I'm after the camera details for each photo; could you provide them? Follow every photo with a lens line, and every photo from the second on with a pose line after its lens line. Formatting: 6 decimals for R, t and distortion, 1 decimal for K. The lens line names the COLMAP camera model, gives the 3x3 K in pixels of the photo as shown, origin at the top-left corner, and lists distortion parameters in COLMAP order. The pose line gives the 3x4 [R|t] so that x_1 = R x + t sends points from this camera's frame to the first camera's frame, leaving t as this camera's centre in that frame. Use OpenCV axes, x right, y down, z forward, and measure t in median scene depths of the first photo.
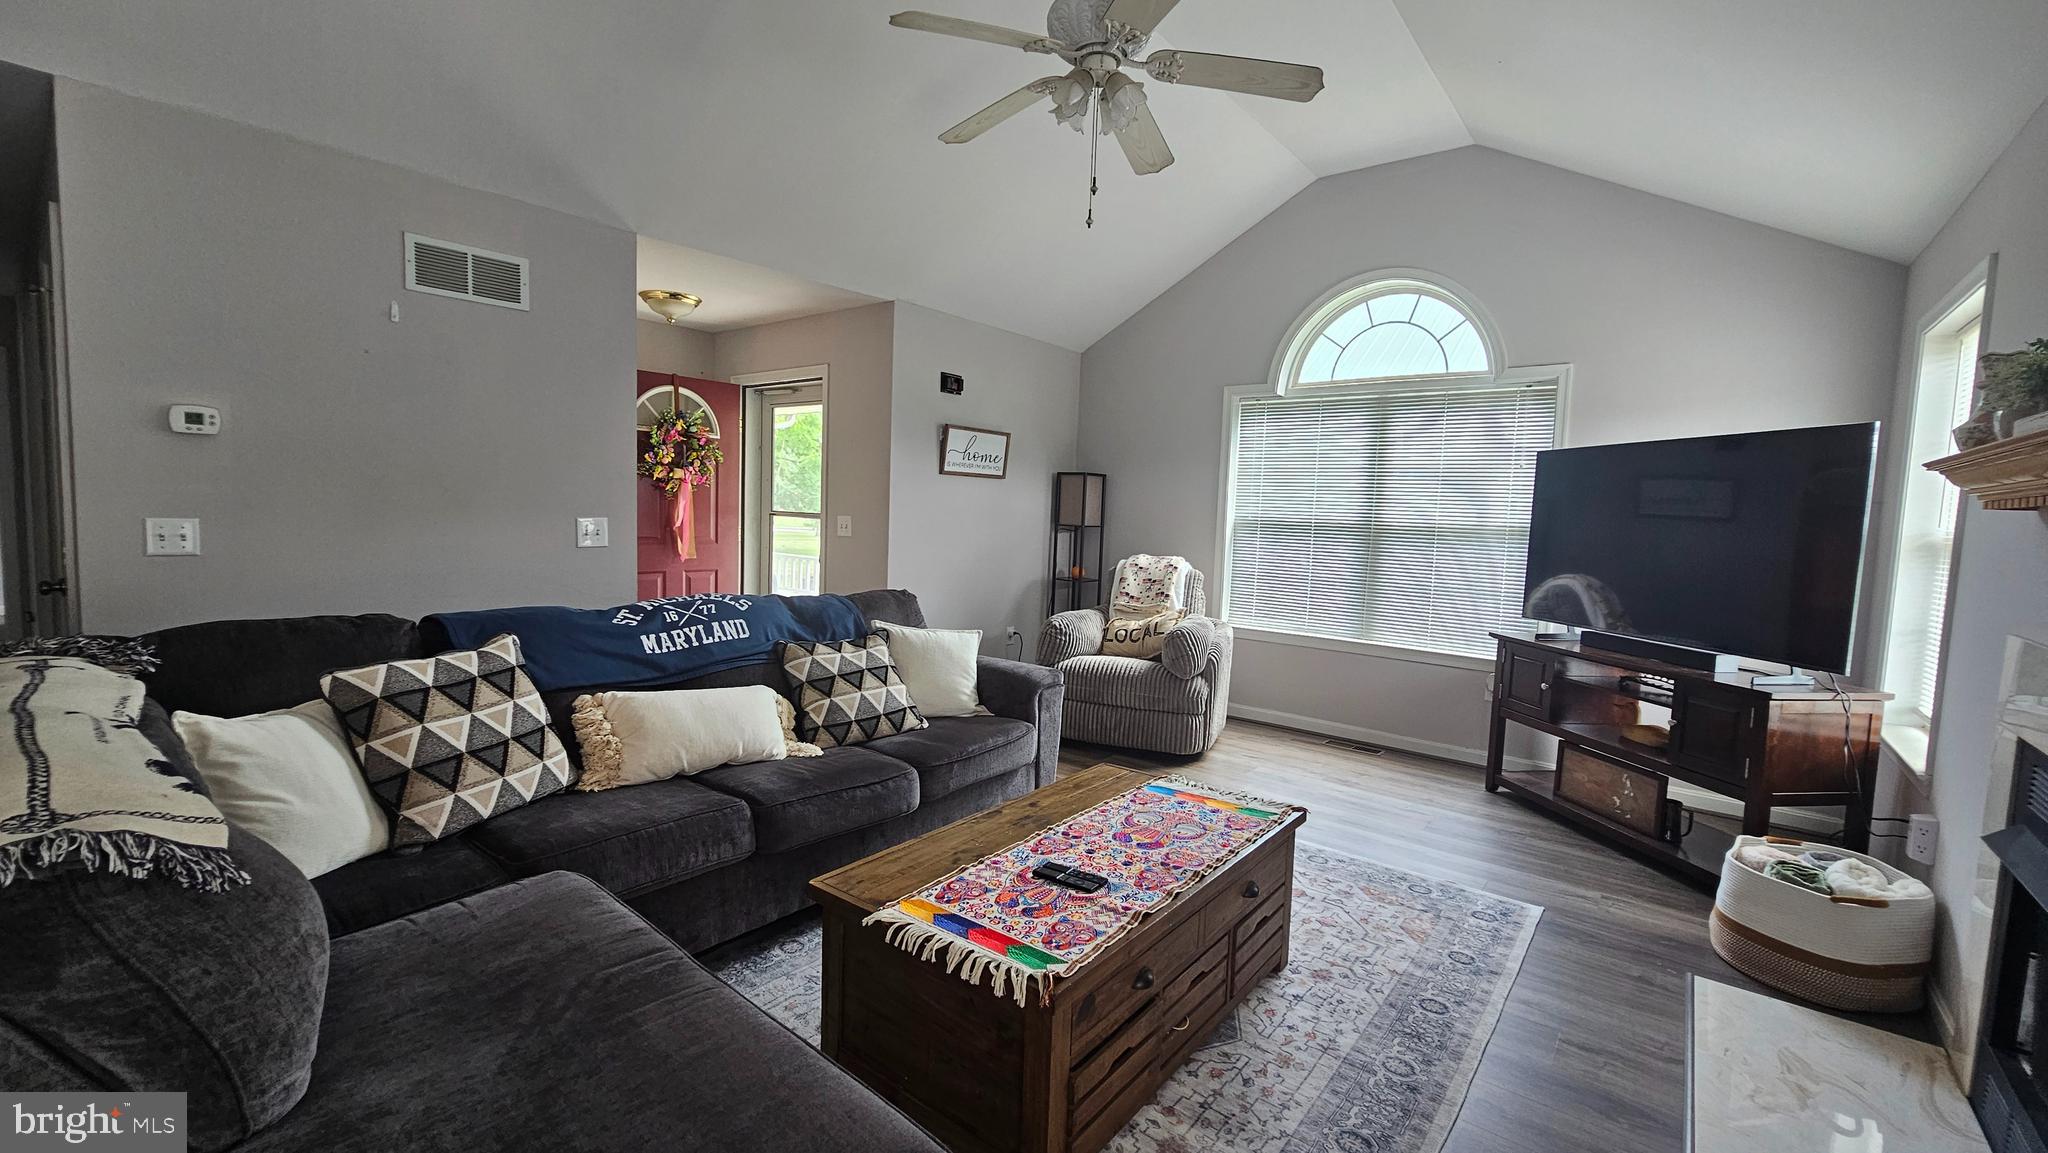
lens RADIAL K [[834.7, 0, 1021.7], [0, 834.7, 570.1], [0, 0, 1]] dist [-0.003506, -0.000150]
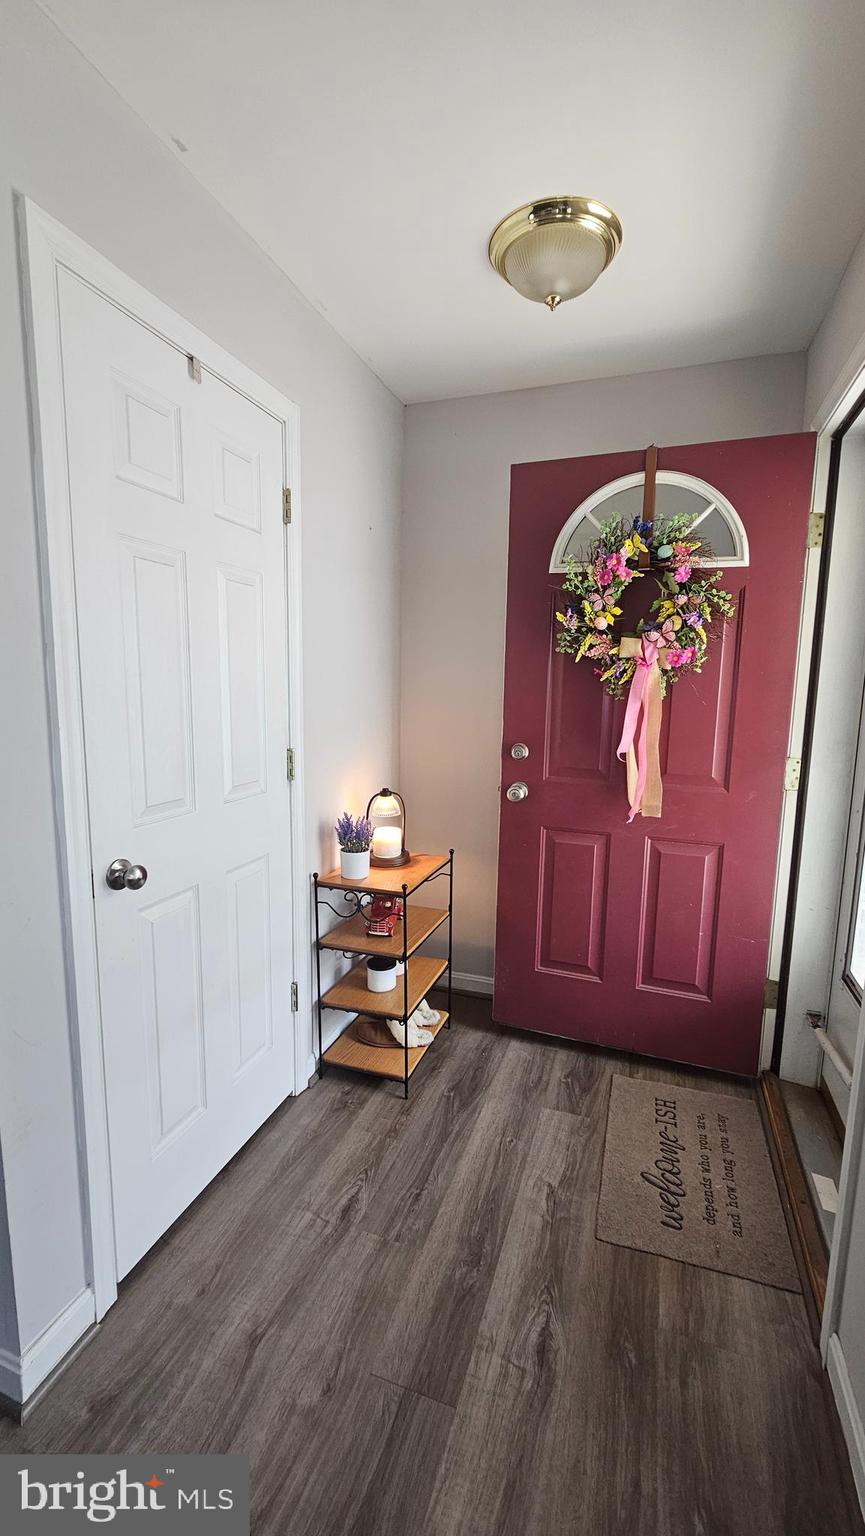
lens RADIAL K [[626.0, 0, 434.6], [0, 626.0, 767.4], [0, 0, 1]] dist [-0.003506, -0.000150]
pose [[0.336543, 0.092659, -0.937098, -0.092458], [-0.073272, 0.994707, 0.072042, -0.063394], [0.938813, 0.044418, 0.341551, 0.776277]]
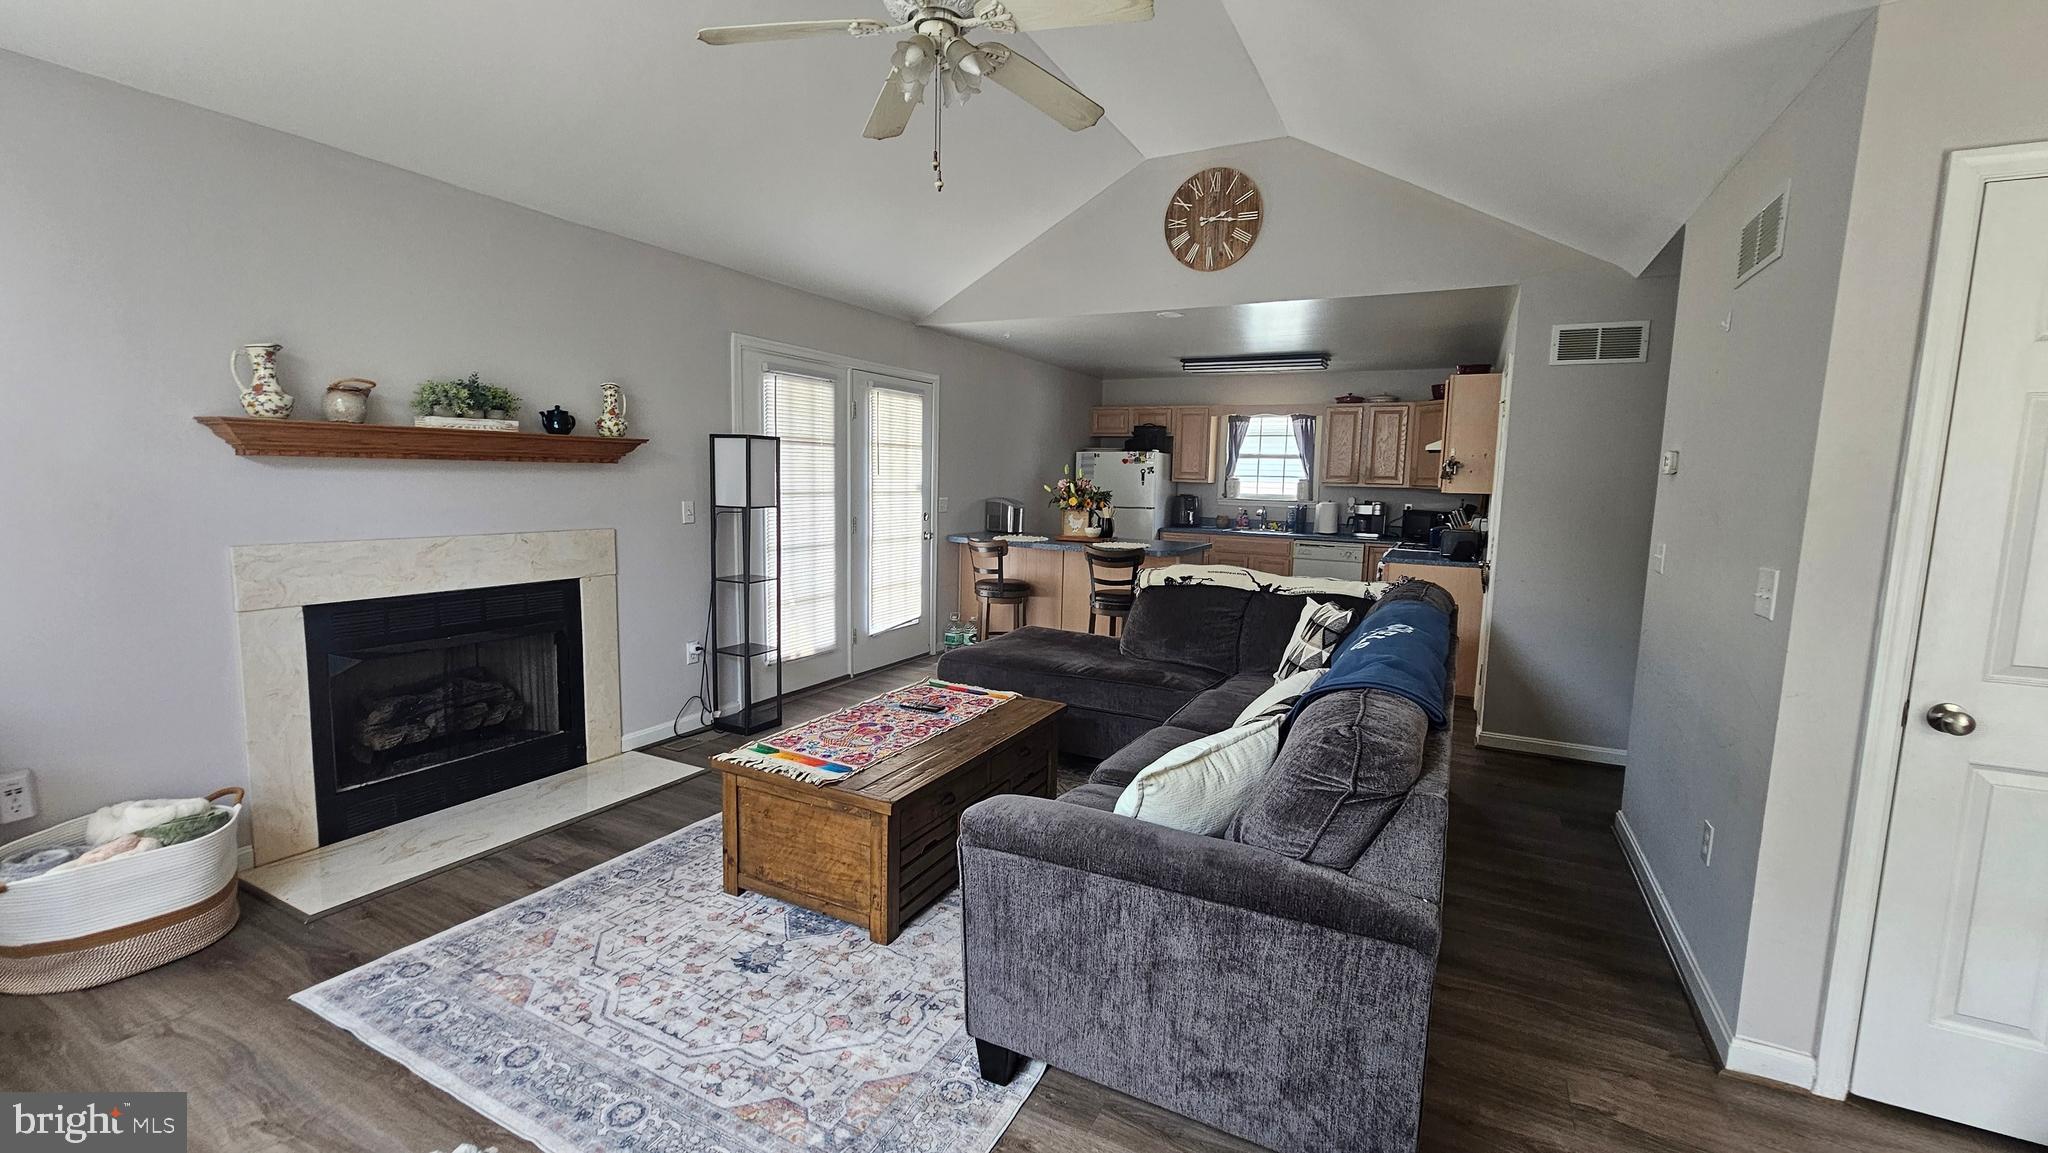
lens RADIAL K [[834.7, 0, 1020.9], [0, 834.7, 581.4], [0, 0, 1]] dist [-0.003506, -0.000150]
pose [[-0.977616, -0.035041, -0.207458, 0.084878], [-0.075924, 0.978349, 0.192532, -0.086567], [0.196220, 0.203974, -0.959110, 0.989522]]
